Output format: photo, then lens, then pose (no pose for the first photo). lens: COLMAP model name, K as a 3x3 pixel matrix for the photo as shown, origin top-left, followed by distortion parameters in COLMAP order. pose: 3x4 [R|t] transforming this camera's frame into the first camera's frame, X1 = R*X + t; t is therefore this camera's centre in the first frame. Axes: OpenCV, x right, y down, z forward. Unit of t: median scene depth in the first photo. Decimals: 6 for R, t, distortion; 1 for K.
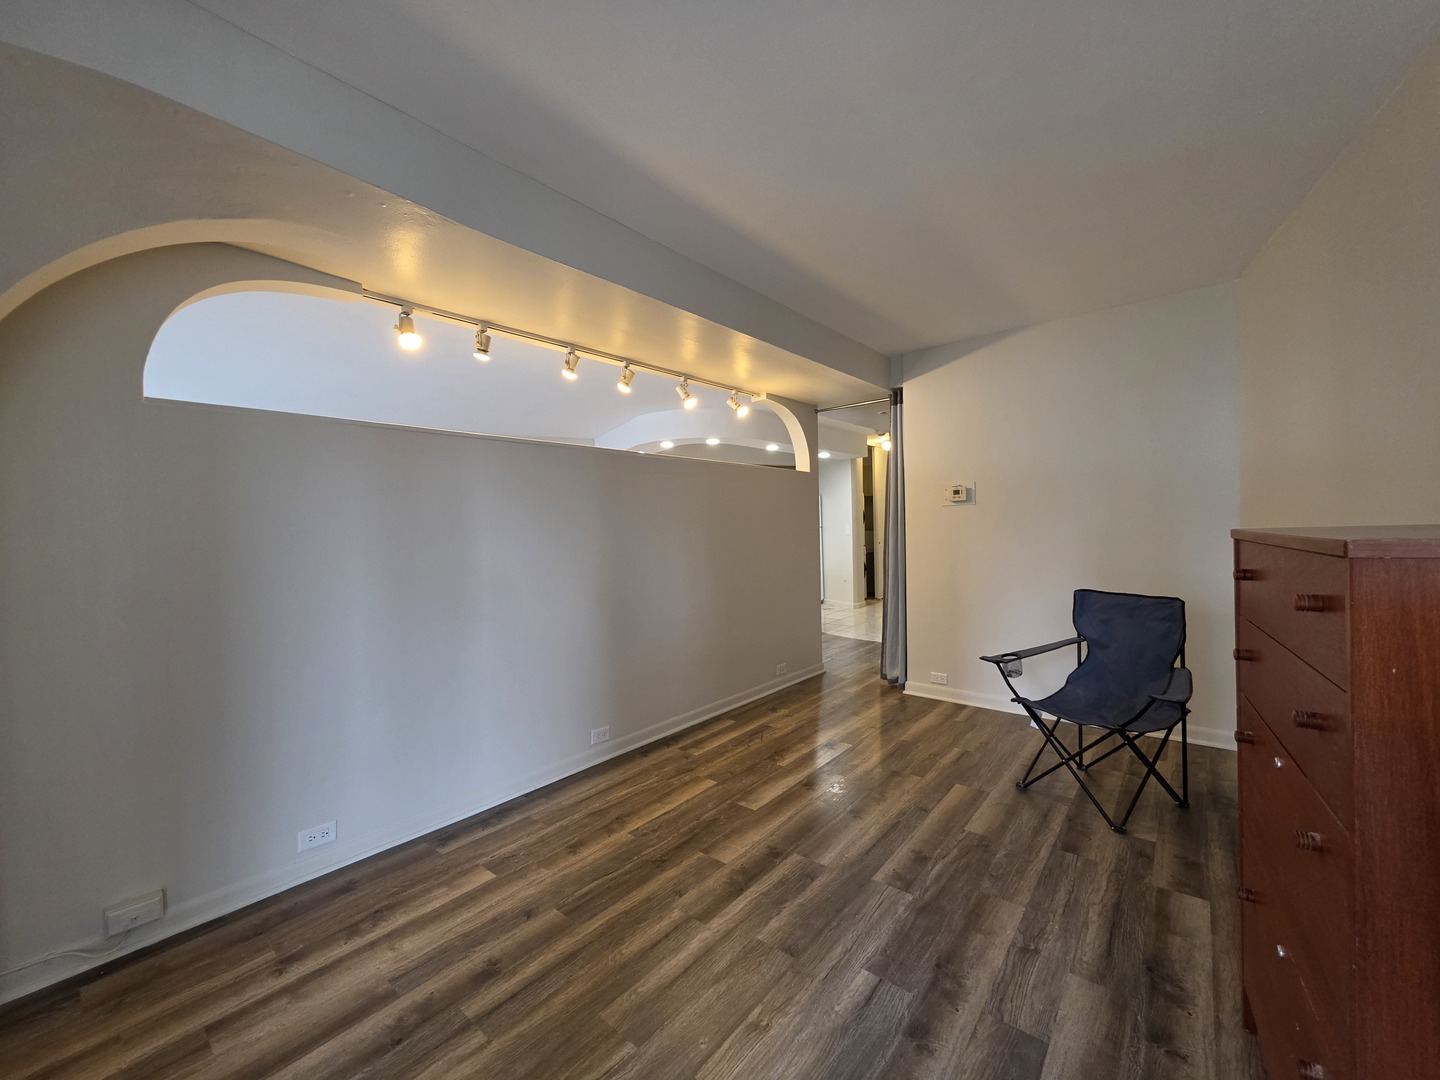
lens RADIAL K [[578.3, 0, 713.9], [0, 578.3, 541.0], [0, 0, 1]] dist [0.000253, 0.000064]
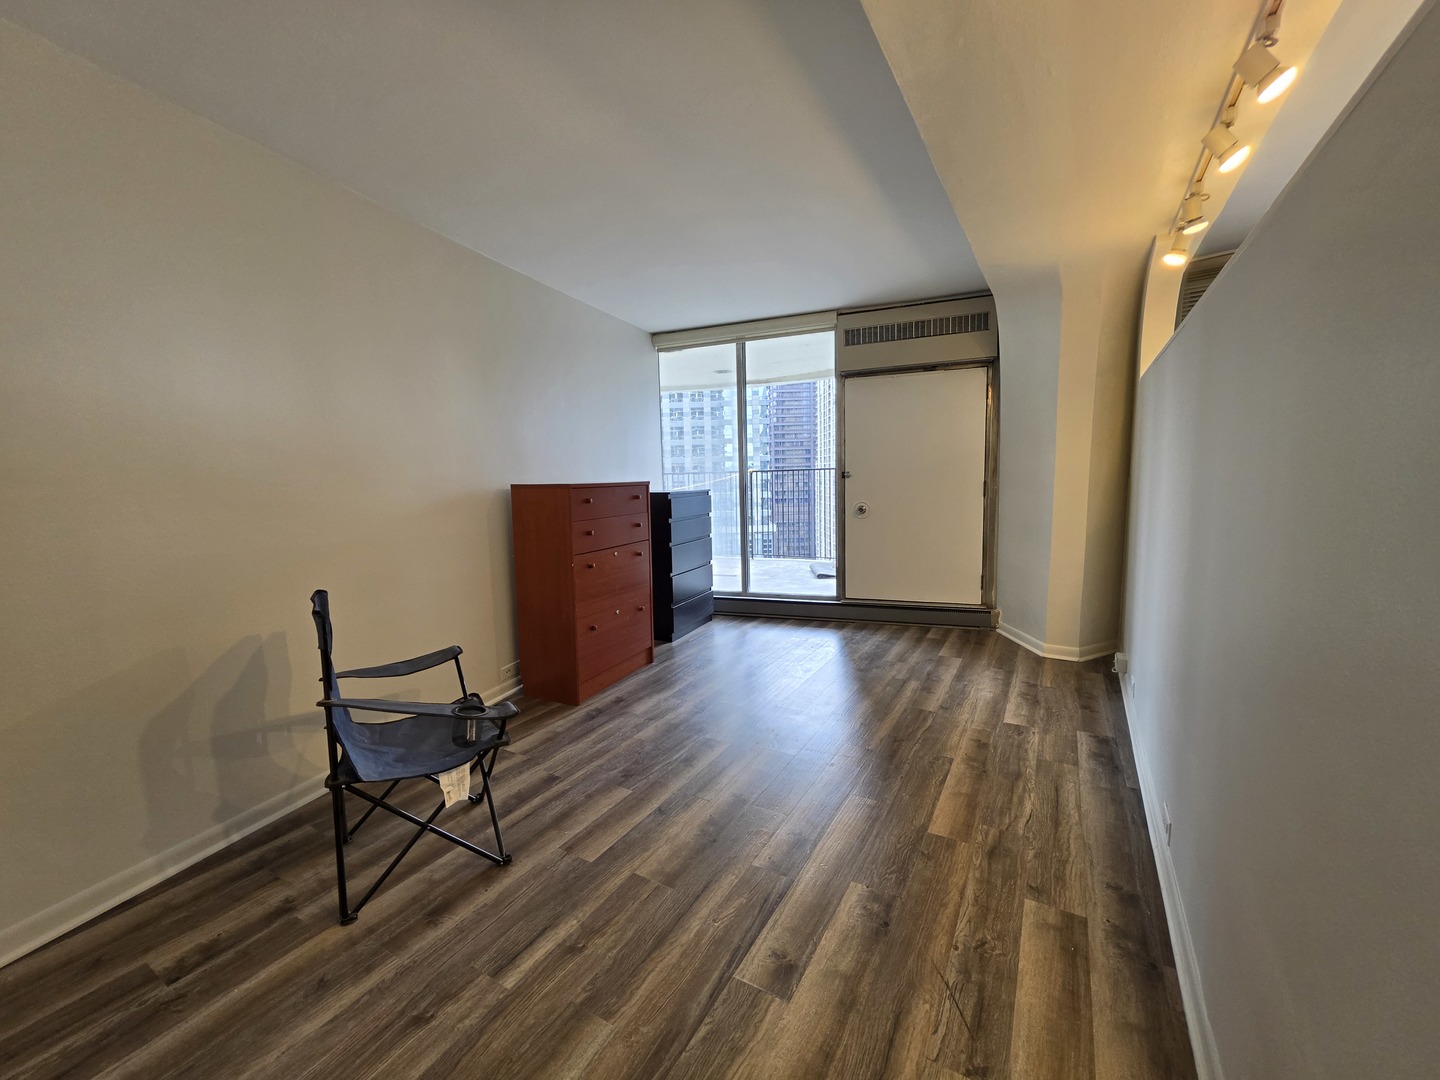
lens RADIAL K [[578.3, 0, 713.9], [0, 578.3, 541.0], [0, 0, 1]] dist [0.000253, 0.000064]
pose [[-0.986603, 0.066397, -0.149018, 0.423490], [0.045064, 0.988809, 0.142222, -0.055647], [0.156794, 0.133601, -0.978553, 1.967966]]
